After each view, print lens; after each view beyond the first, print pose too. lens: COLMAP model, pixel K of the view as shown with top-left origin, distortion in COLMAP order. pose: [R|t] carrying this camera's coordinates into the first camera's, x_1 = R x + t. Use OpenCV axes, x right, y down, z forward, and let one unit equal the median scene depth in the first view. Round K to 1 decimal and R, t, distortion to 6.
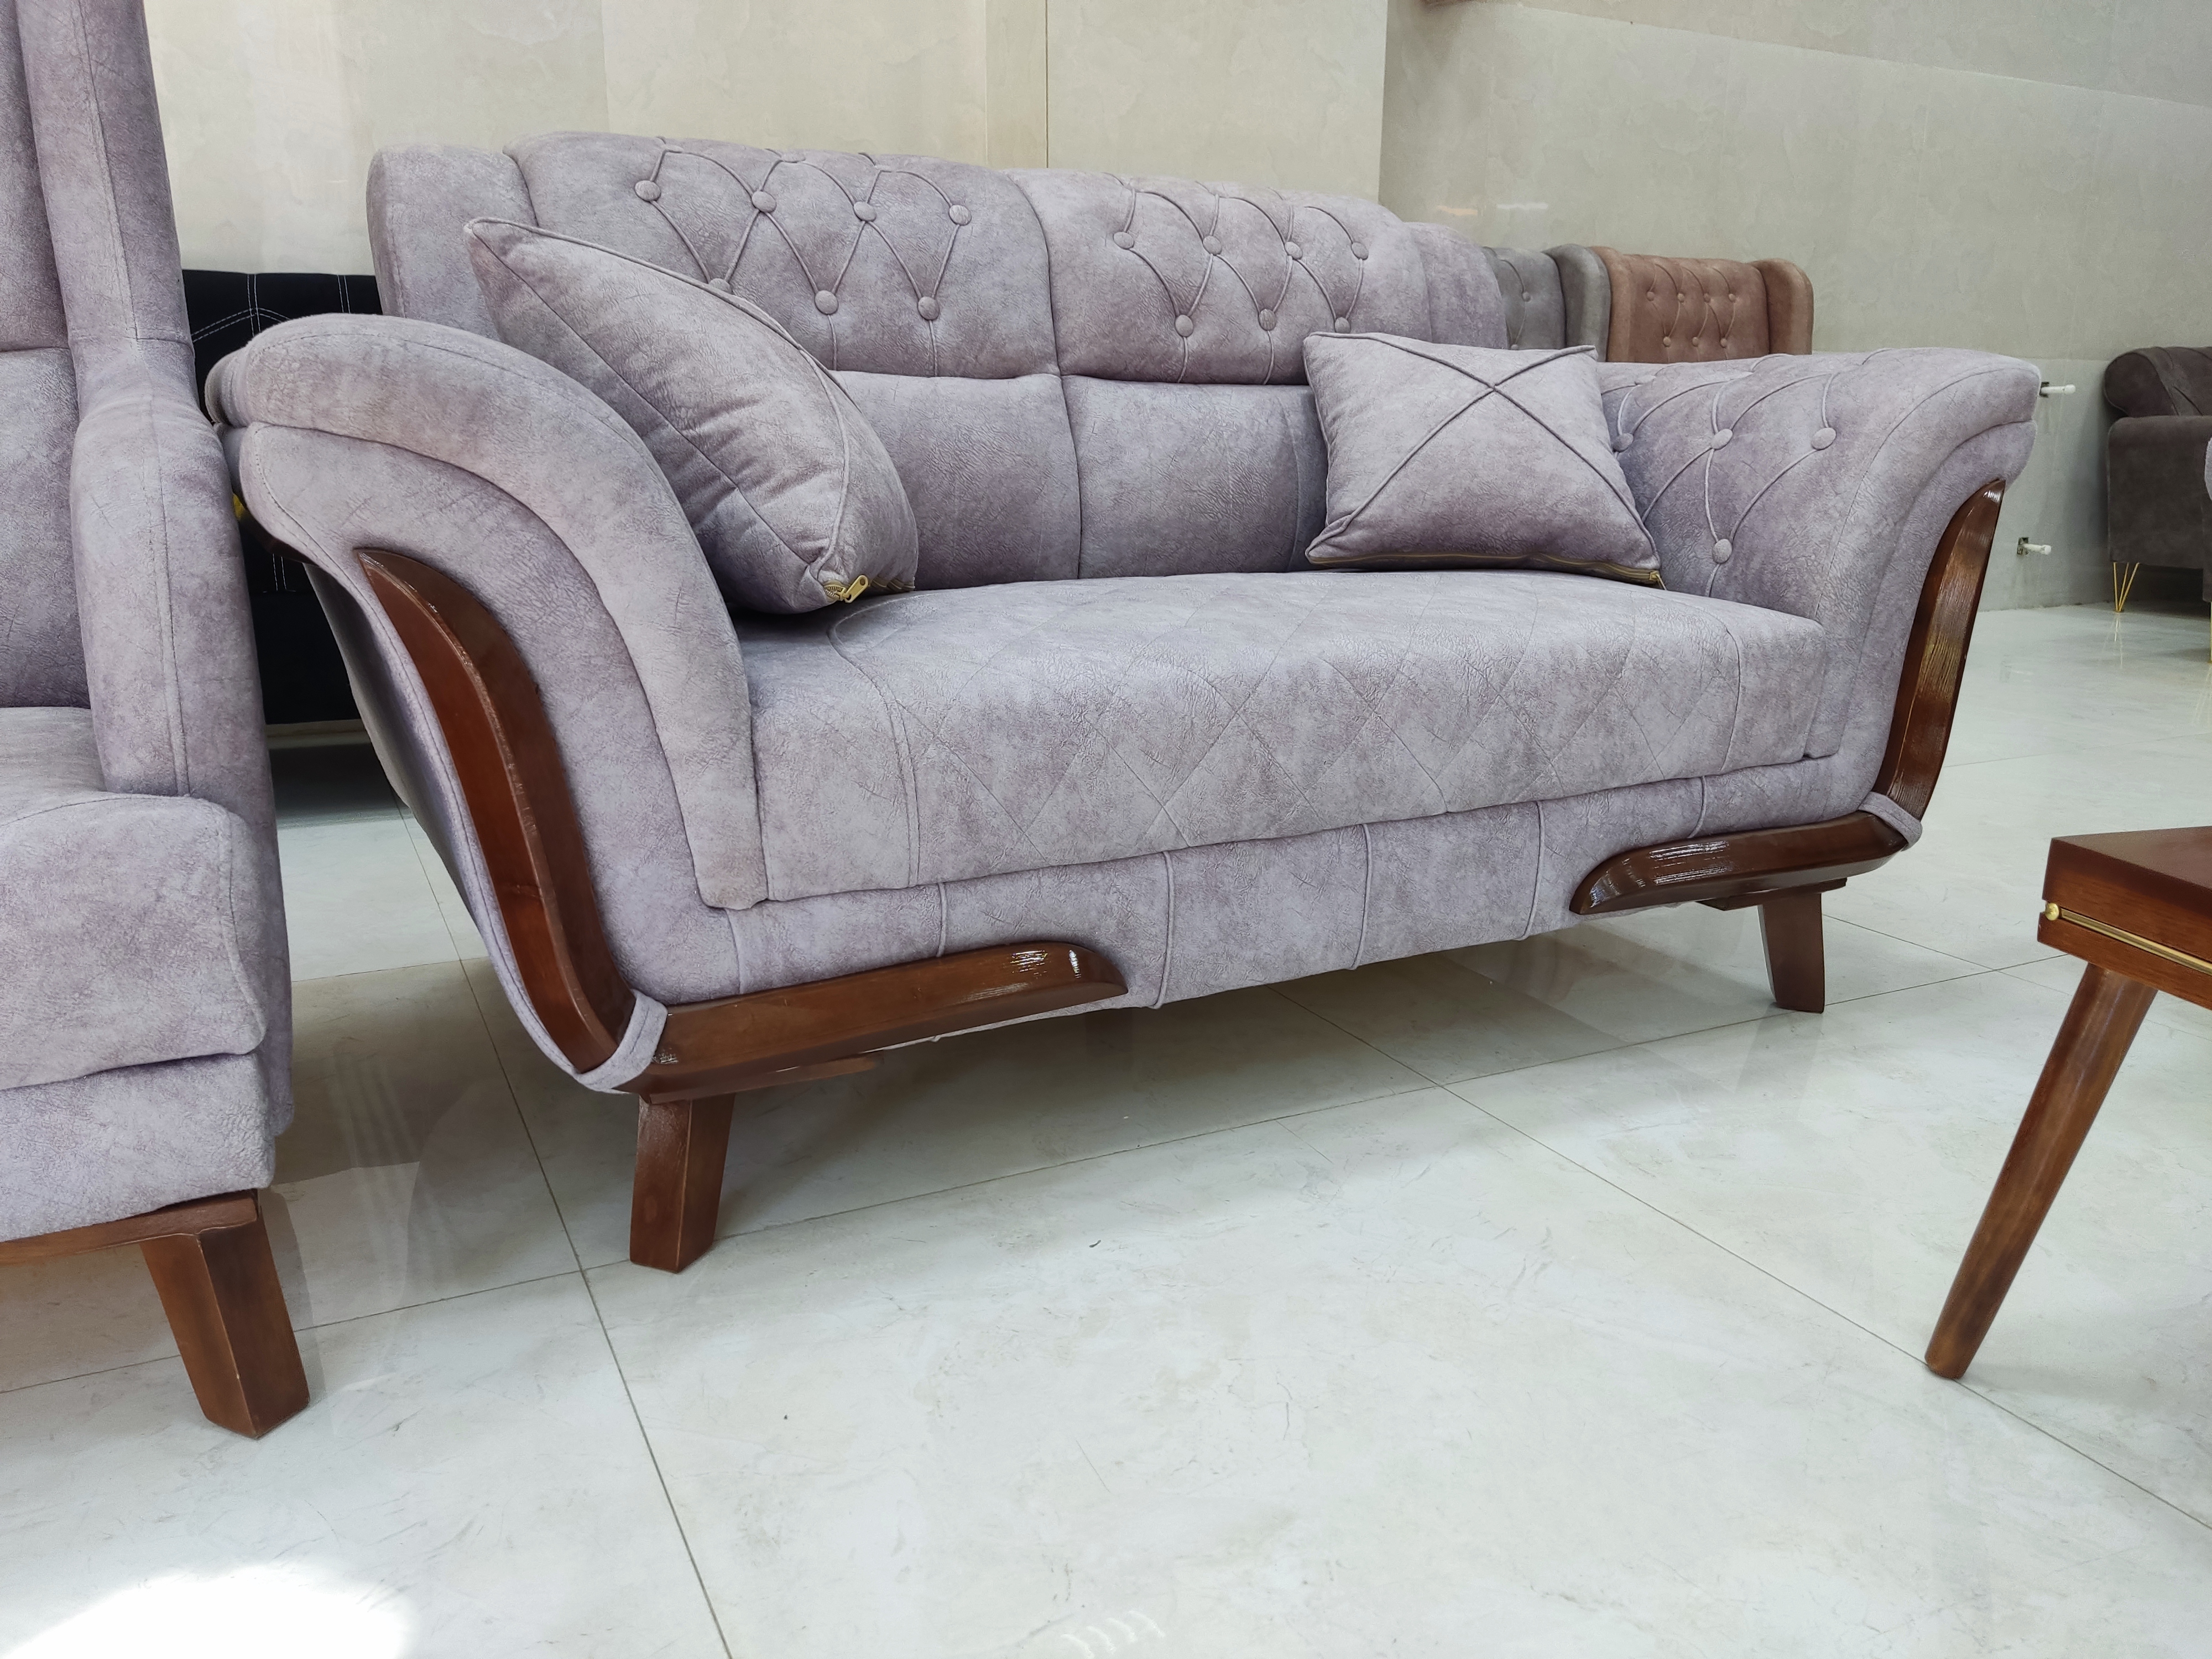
lens RADIAL K [[1652.5, 0, 1106.0], [0, 1652.5, 829.5], [0, 0, 1]] dist [0.118908, -0.172059]
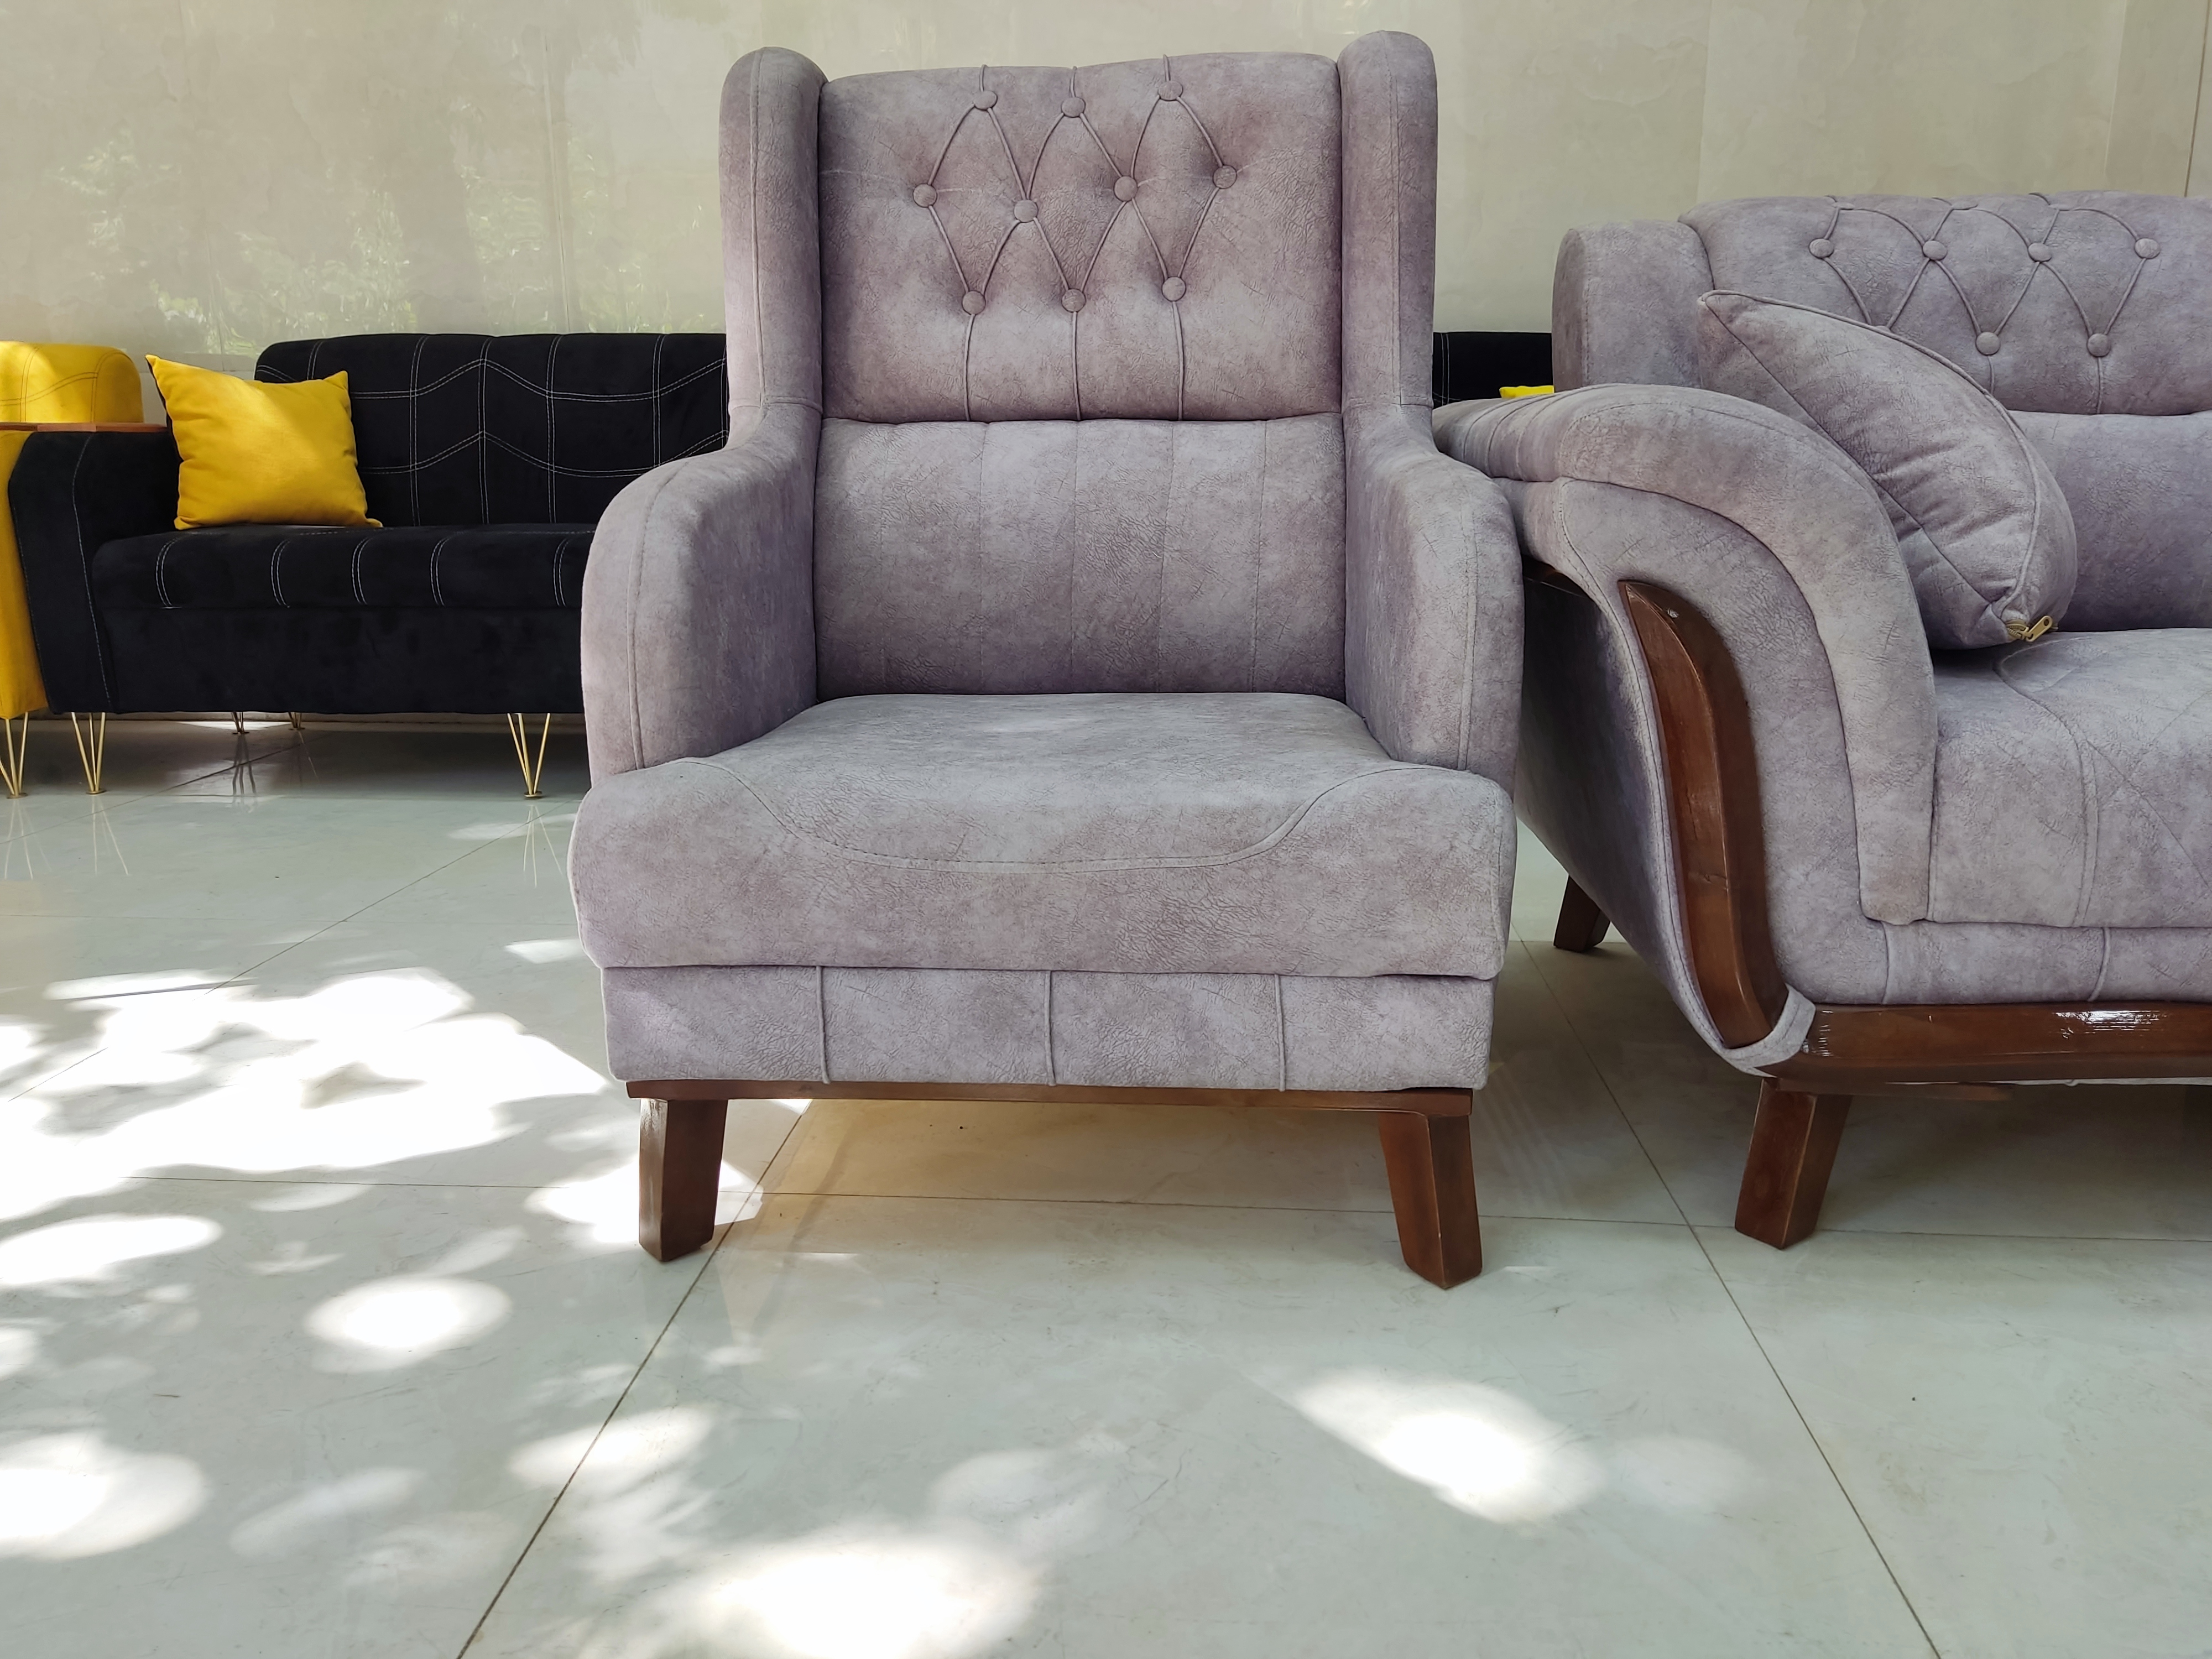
lens RADIAL K [[1652.5, 0, 1106.0], [0, 1652.5, 829.5], [0, 0, 1]] dist [0.118908, -0.172059]
pose [[0.861359, 0.110181, -0.495904, -0.129391], [-0.117543, 0.992932, 0.016446, 0.029629], [0.494210, 0.044124, 0.868222, -0.186635]]
